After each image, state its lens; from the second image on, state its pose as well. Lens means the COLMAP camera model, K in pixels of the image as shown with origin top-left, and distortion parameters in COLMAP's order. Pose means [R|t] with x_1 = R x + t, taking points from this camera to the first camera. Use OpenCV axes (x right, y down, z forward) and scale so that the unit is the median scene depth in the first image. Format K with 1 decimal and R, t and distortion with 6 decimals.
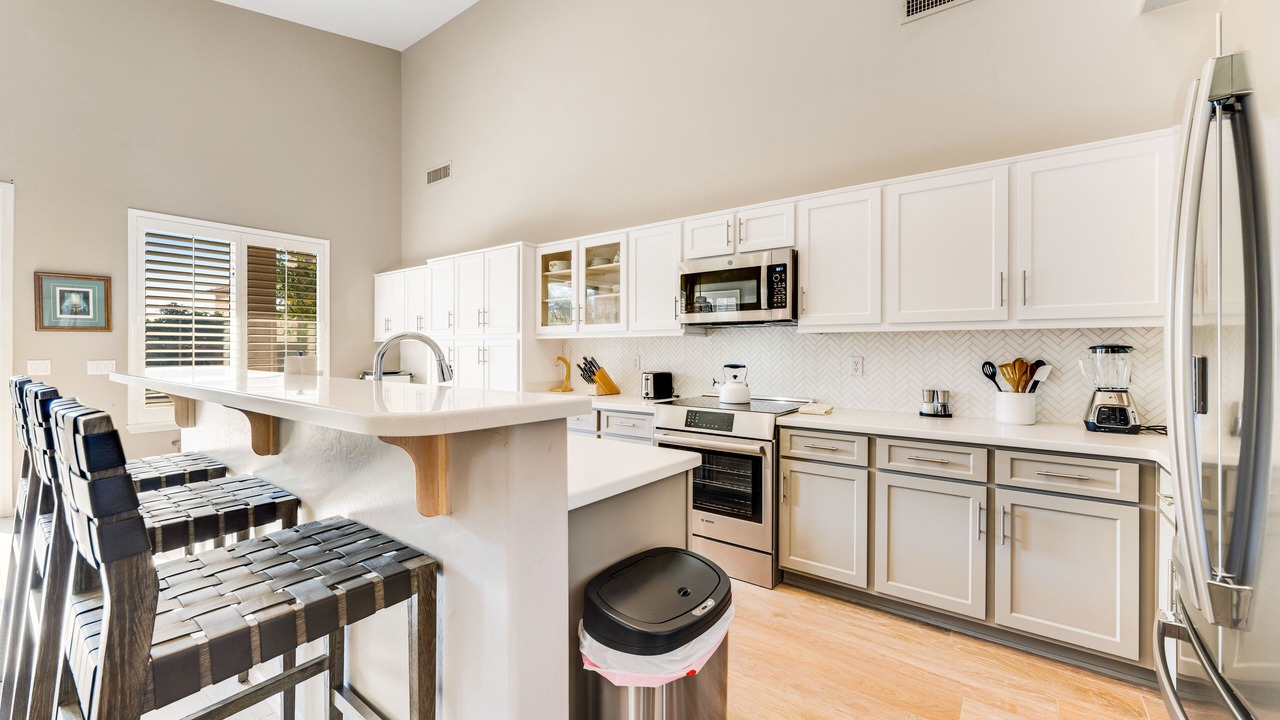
lens RADIAL K [[514.0, 0, 636.9], [0, 514.0, 353.3], [0, 0, 1]] dist [0.002274, 0.000647]
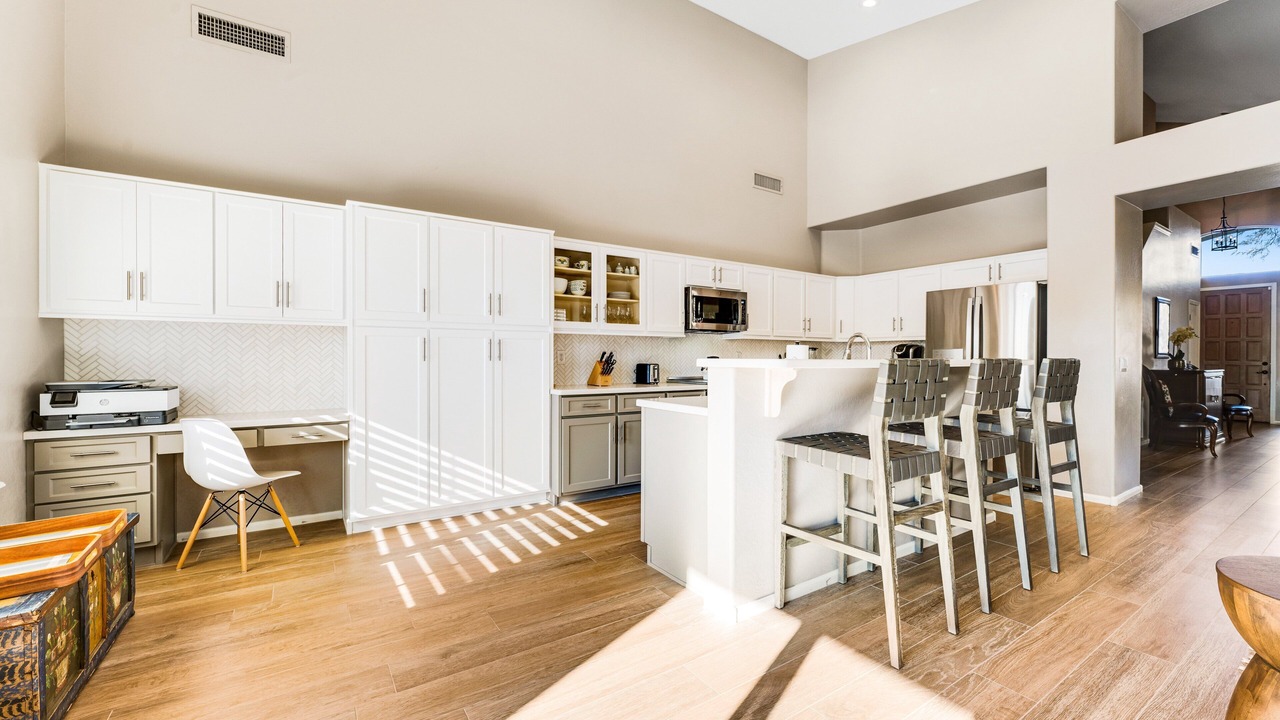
lens RADIAL K [[514.0, 0, 642.7], [0, 514.0, 359.3], [0, 0, 1]] dist [0.002274, 0.000647]
pose [[0.315065, -0.006241, 0.949050, -1.297169], [0.004313, 0.999977, 0.005144, 0.021791], [-0.949060, 0.002472, 0.315085, 0.645049]]
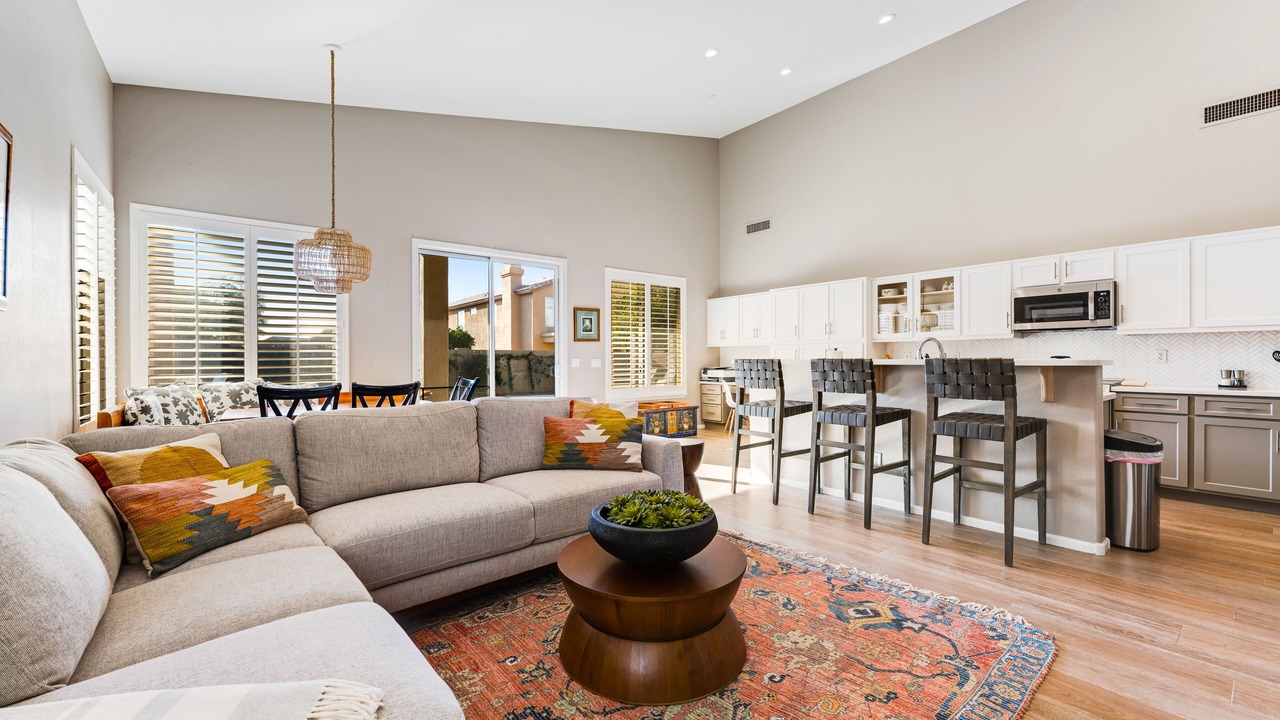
lens RADIAL K [[514.0, 0, 642.7], [0, 514.0, 358.9], [0, 0, 1]] dist [0.002274, 0.000647]
pose [[0.971789, -0.005953, -0.235778, -0.595493], [0.004482, 0.999967, -0.006772, 0.032042], [0.235810, 0.005525, 0.971783, -0.707723]]
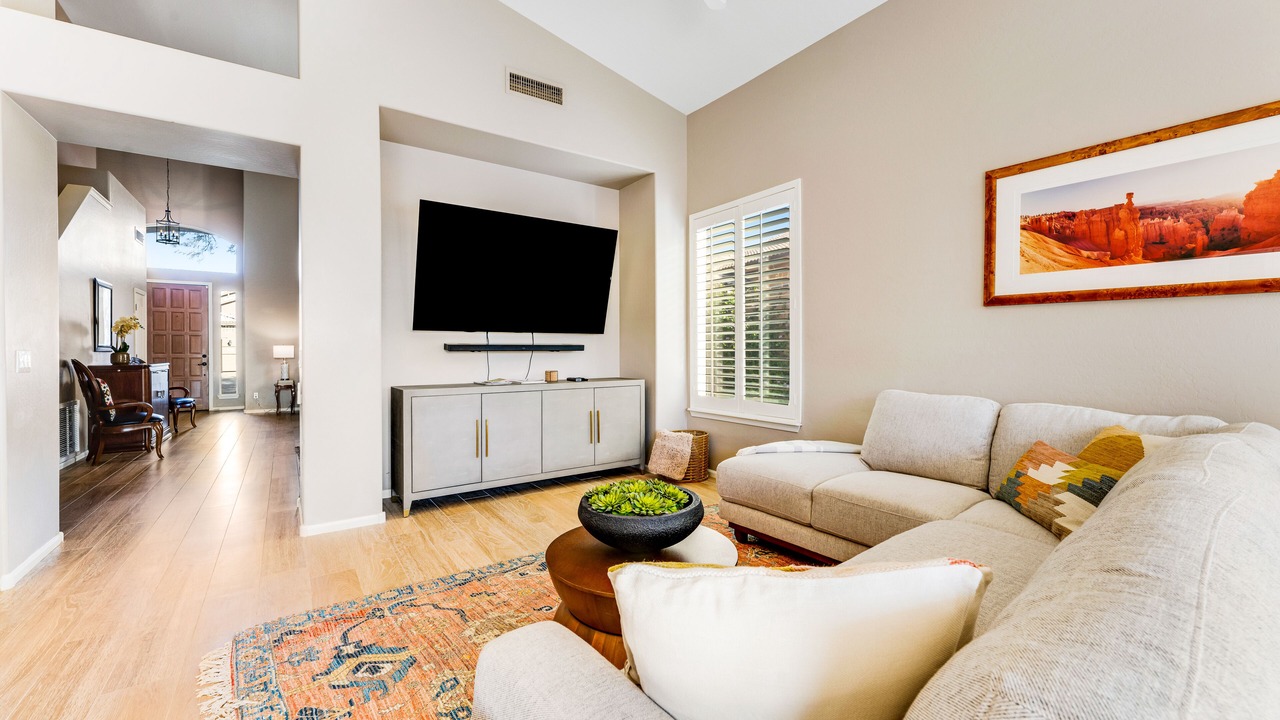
lens RADIAL K [[514.0, 0, 645.1], [0, 514.0, 353.0], [0, 0, 1]] dist [0.002274, 0.000647]
pose [[-0.954079, -0.000695, 0.299555, -0.898478], [0.003940, 0.999882, 0.014867, 0.023477], [-0.299530, 0.015365, -0.953963, 0.400717]]
